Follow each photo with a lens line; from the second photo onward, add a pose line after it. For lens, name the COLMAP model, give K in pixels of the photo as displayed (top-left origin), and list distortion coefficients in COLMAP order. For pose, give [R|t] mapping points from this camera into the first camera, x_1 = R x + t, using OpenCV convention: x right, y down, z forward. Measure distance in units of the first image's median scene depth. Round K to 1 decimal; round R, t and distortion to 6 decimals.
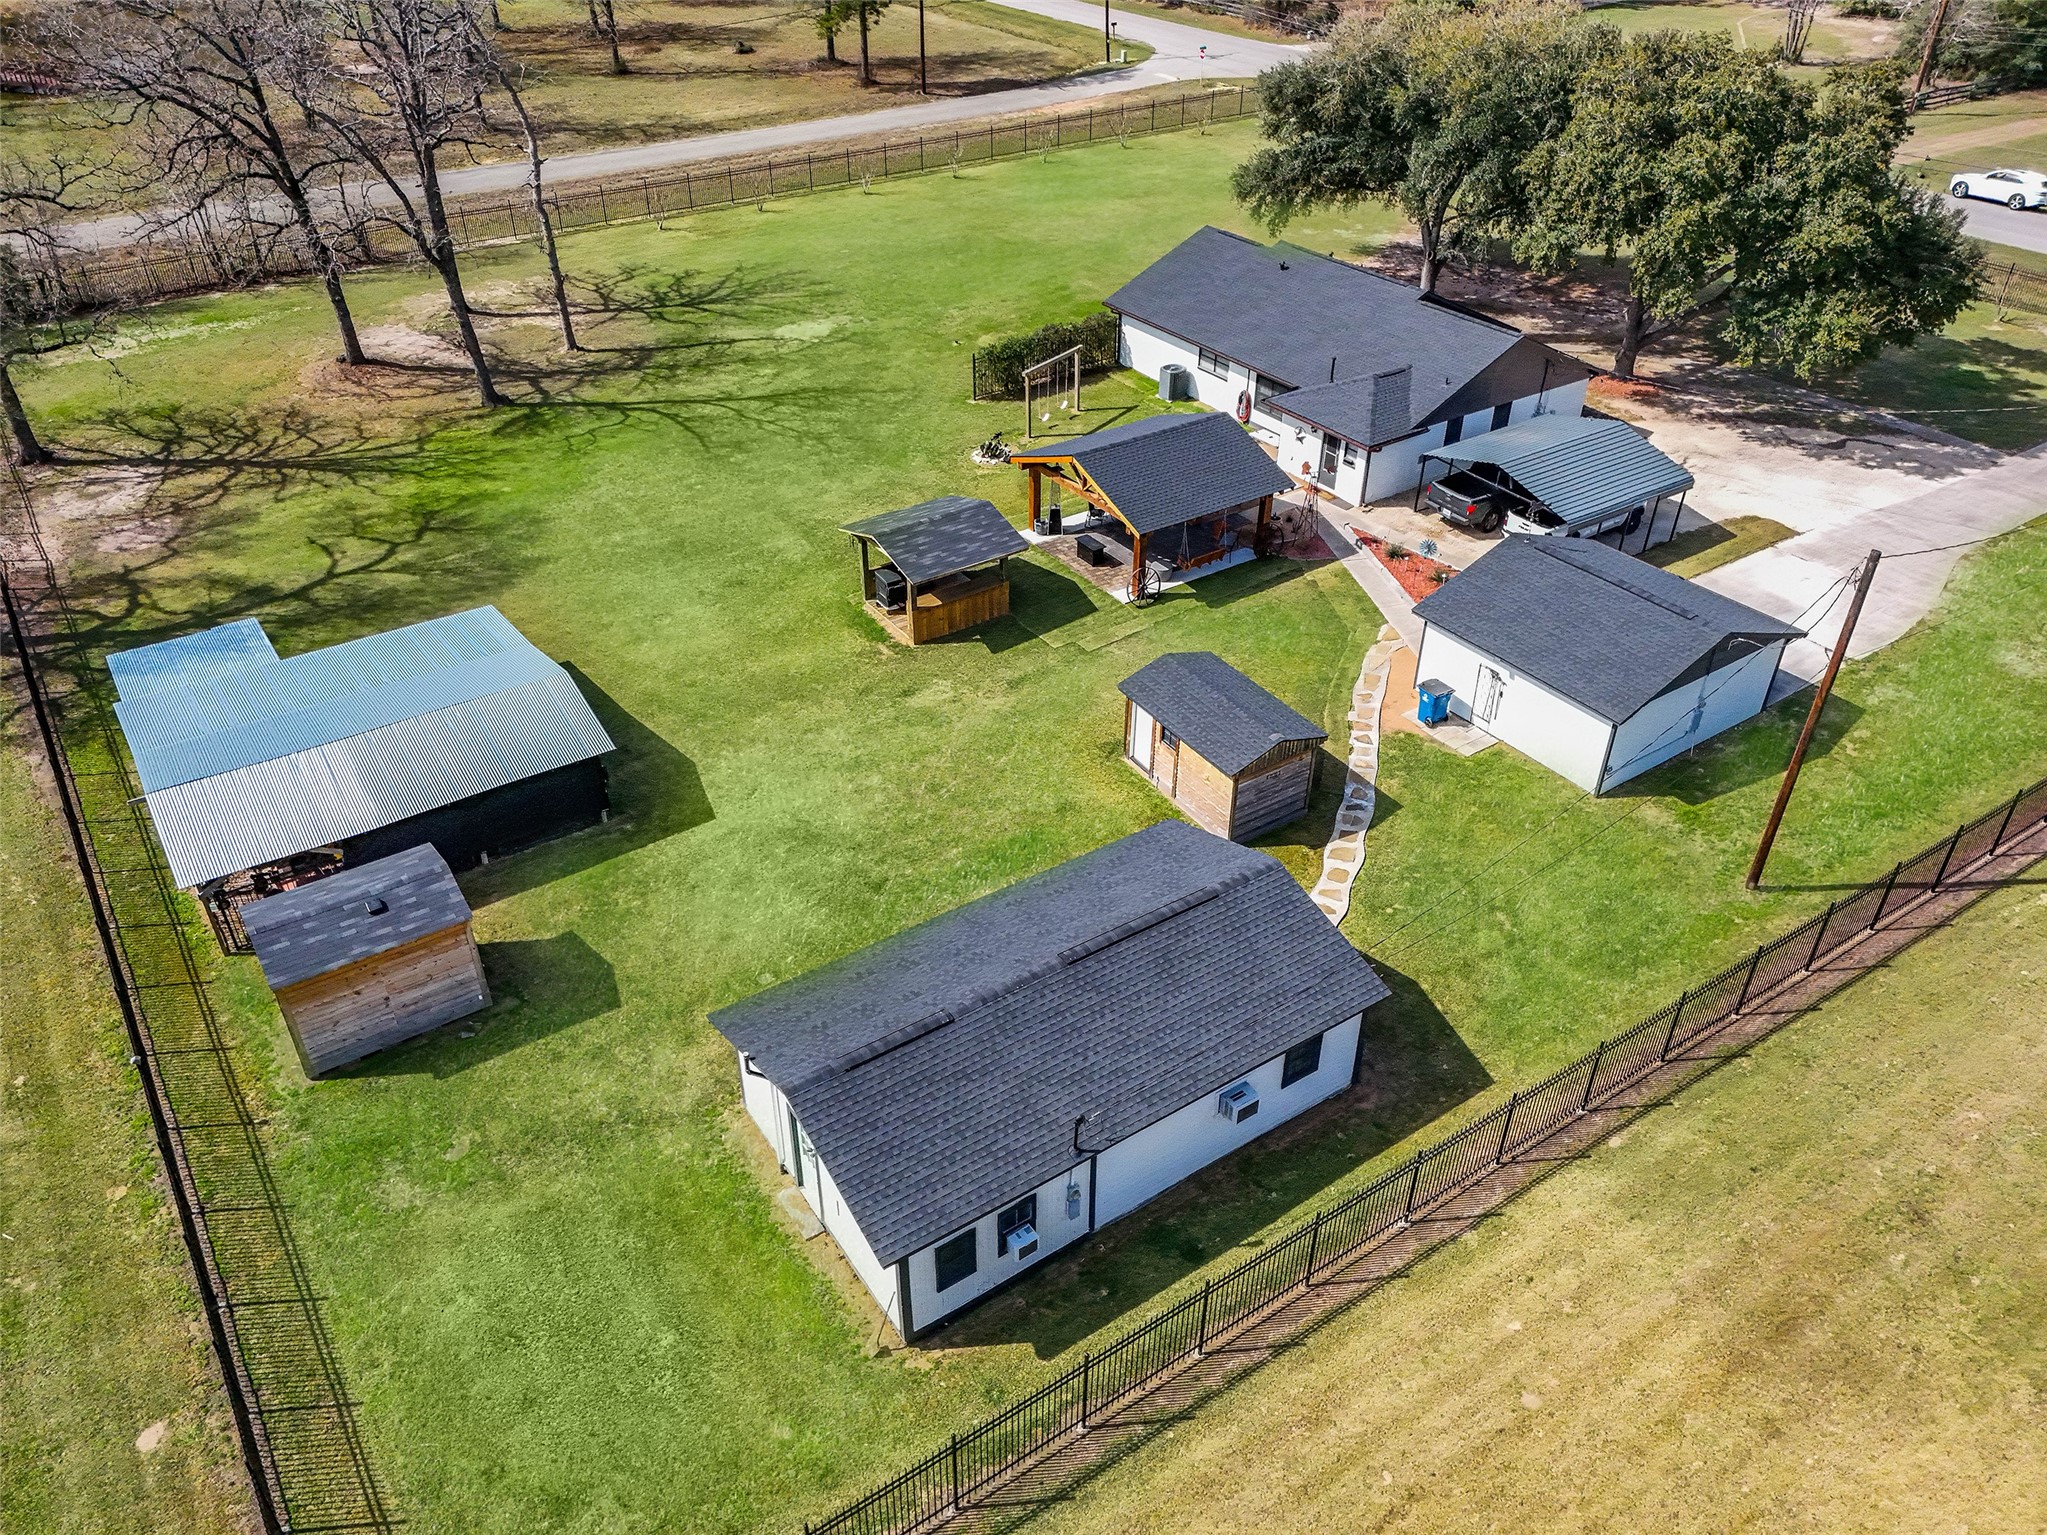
lens RADIAL K [[1502.6, 0, 1023.5], [0, 1502.6, 767.5], [0, 0, 1]] dist [0.069703, -0.058804]
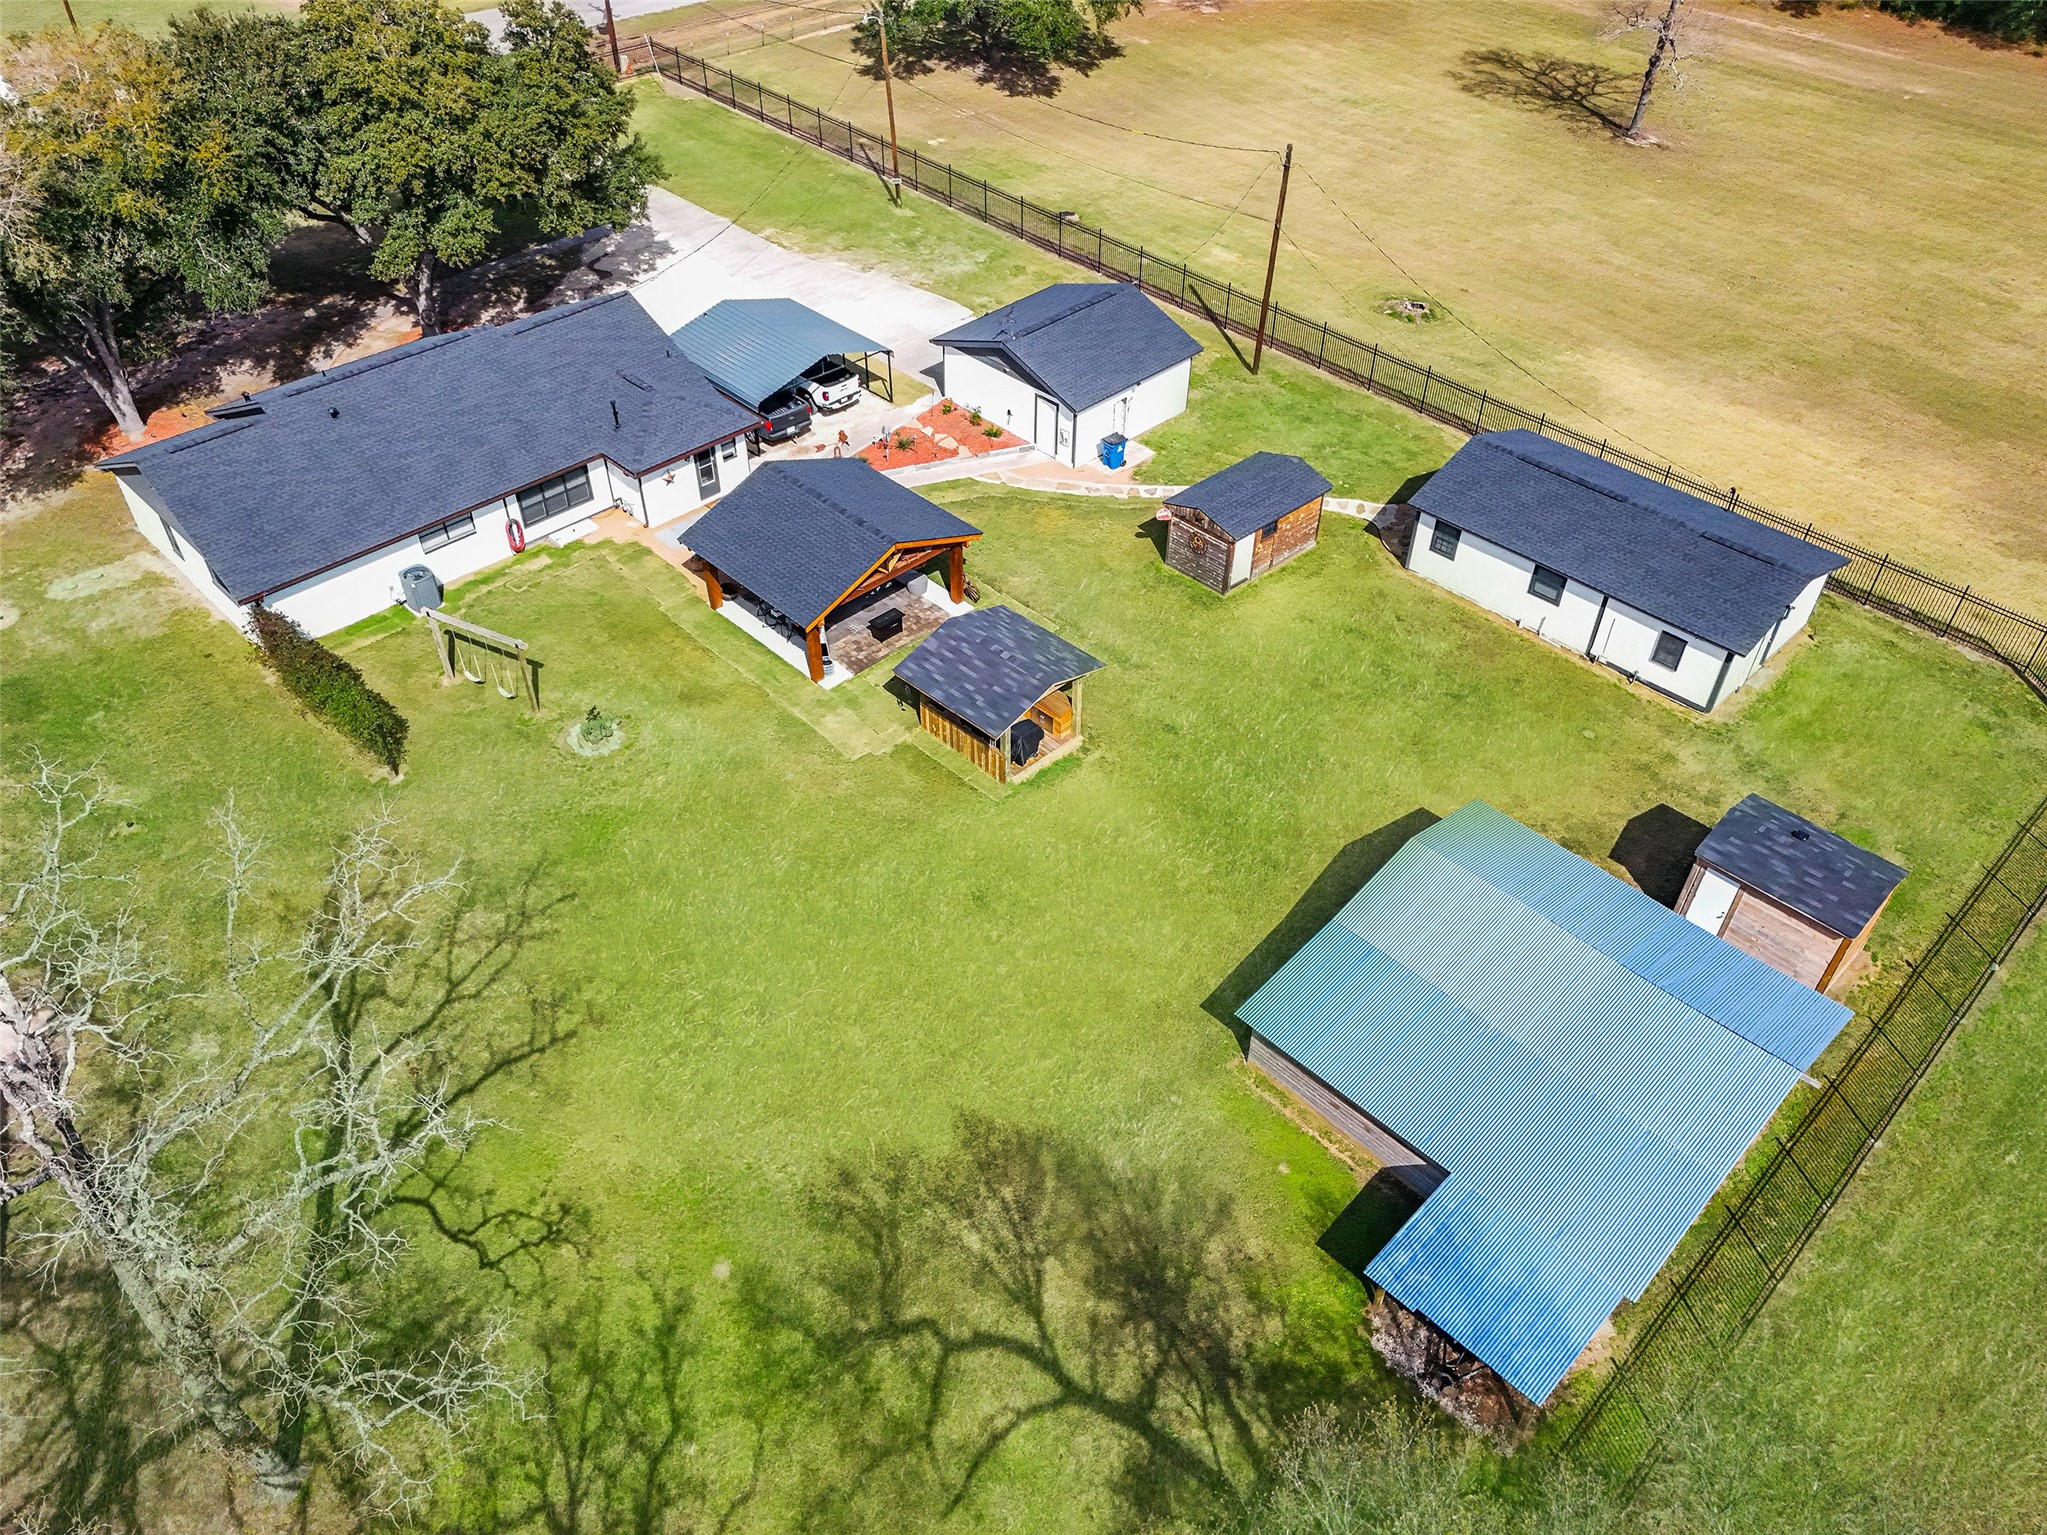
lens RADIAL K [[1502.6, 0, 1023.5], [0, 1502.6, 767.5], [0, 0, 1]] dist [0.069703, -0.058804]
pose [[-0.183464, -0.657290, 0.730966, -0.673301], [0.554461, 0.544828, 0.629076, -0.599580], [-0.811735, 0.520705, 0.264485, 0.674980]]
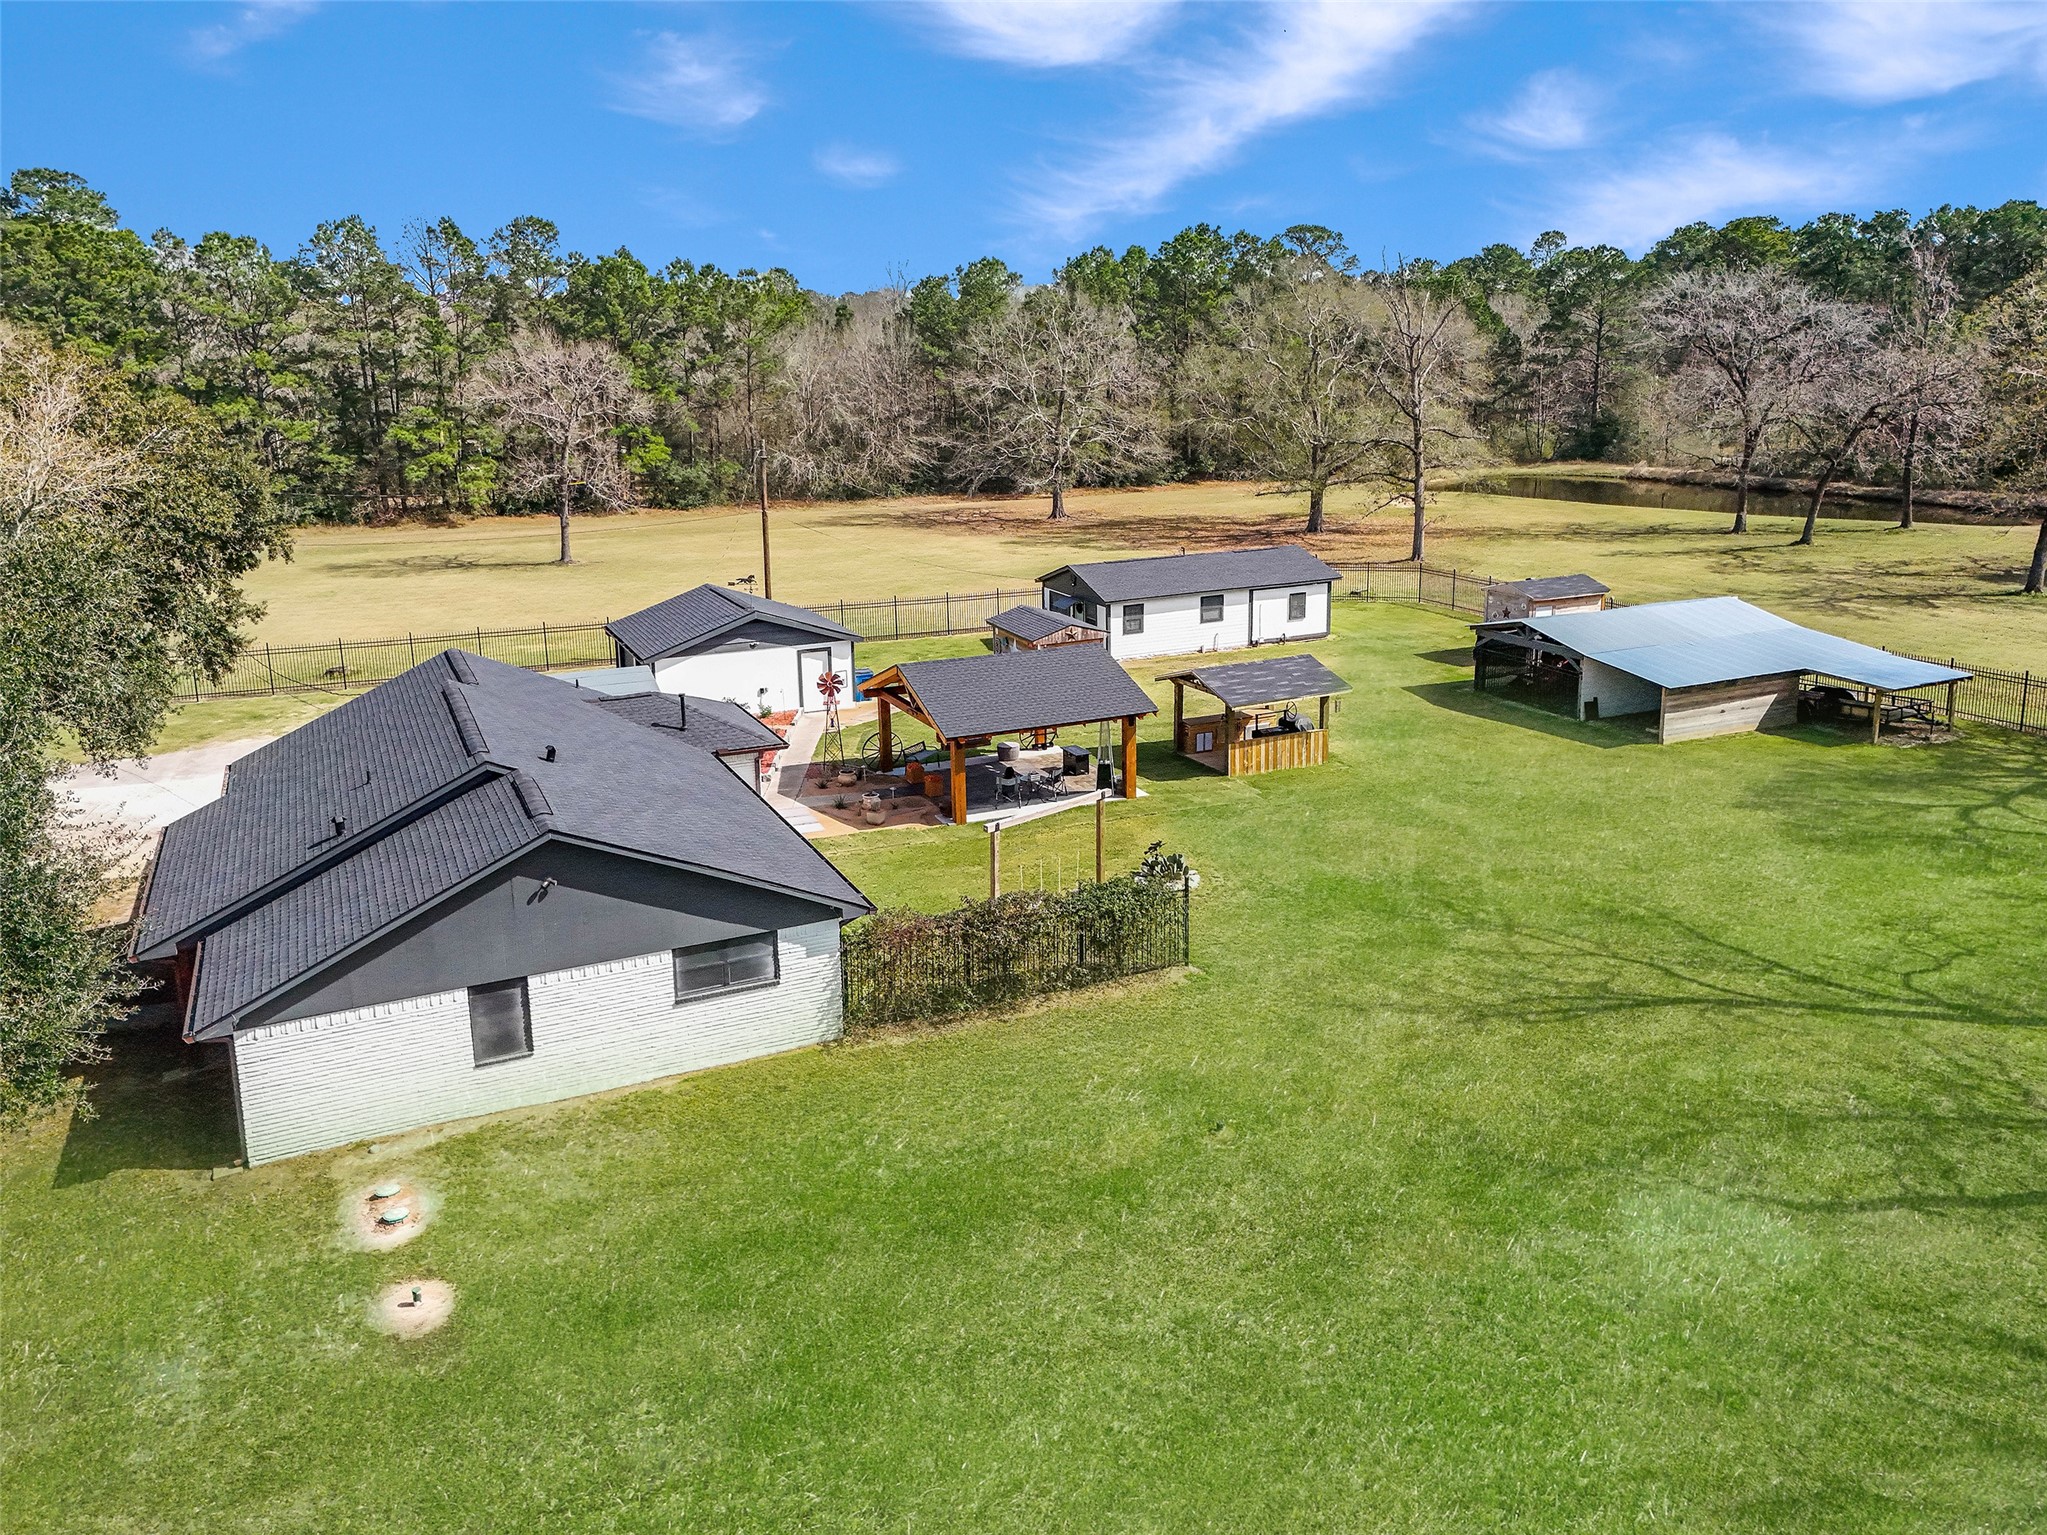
lens RADIAL K [[1502.6, 0, 1023.5], [0, 1502.6, 767.5], [0, 0, 1]] dist [0.069703, -0.058804]
pose [[-0.984480, -0.028829, 0.173115, -0.073296], [0.116025, 0.633176, 0.765263, -0.774416], [-0.131674, 0.773471, -0.620003, 1.455581]]
